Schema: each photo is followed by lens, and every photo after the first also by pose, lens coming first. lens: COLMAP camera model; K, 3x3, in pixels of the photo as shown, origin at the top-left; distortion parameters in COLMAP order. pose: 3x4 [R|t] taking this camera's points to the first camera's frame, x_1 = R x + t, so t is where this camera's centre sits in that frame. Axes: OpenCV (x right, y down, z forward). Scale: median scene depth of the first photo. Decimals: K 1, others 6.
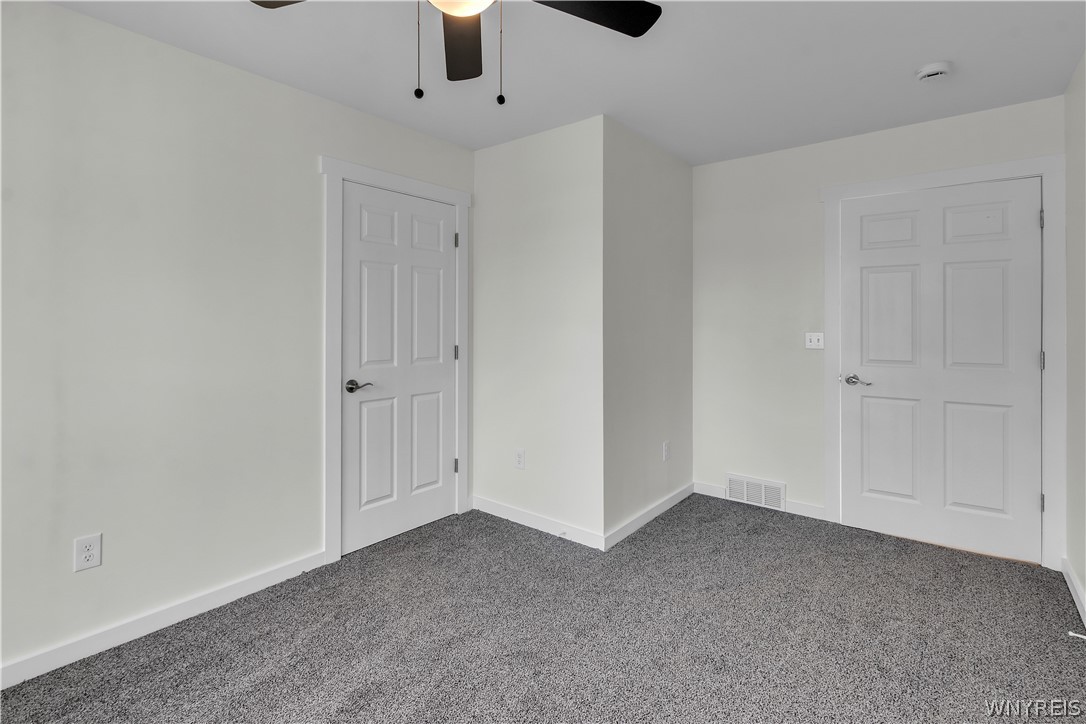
lens RADIAL K [[519.8, 0, 544.5], [0, 519.8, 319.1], [0, 0, 1]] dist [0.006648, -0.002534]
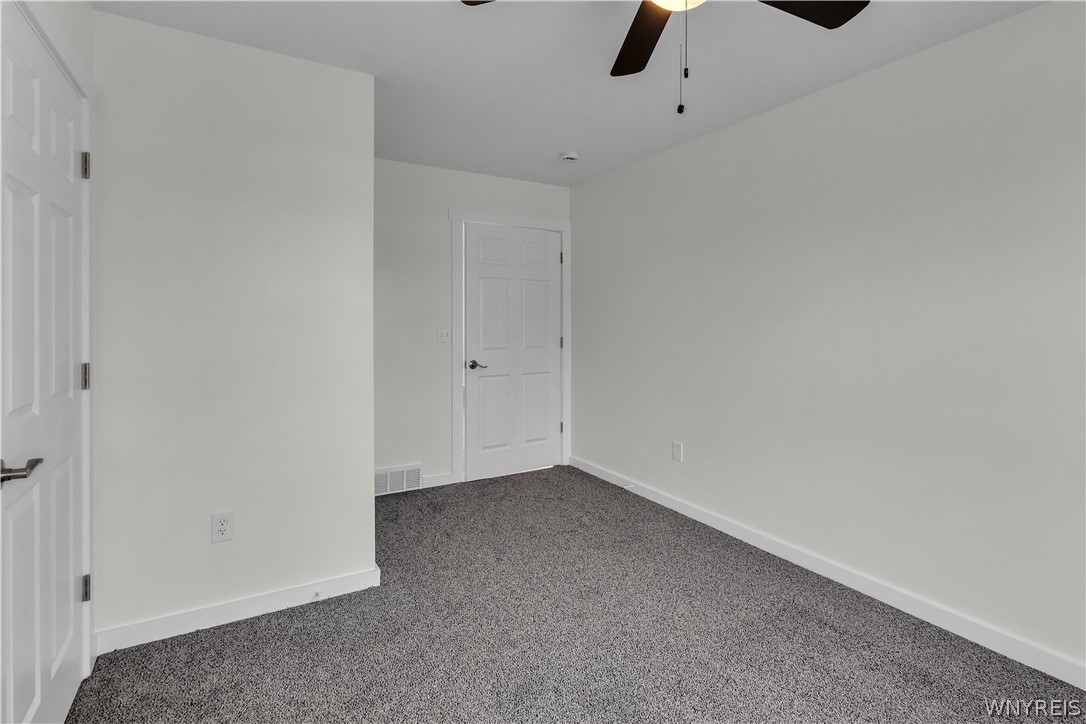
lens RADIAL K [[519.8, 0, 525.0], [0, 519.8, 318.3], [0, 0, 1]] dist [0.006648, -0.002534]
pose [[0.367270, 0.003714, 0.930107, -0.578569], [-0.006683, 0.999977, -0.001354, 0.003893], [-0.930090, -0.005718, 0.367286, 0.446601]]
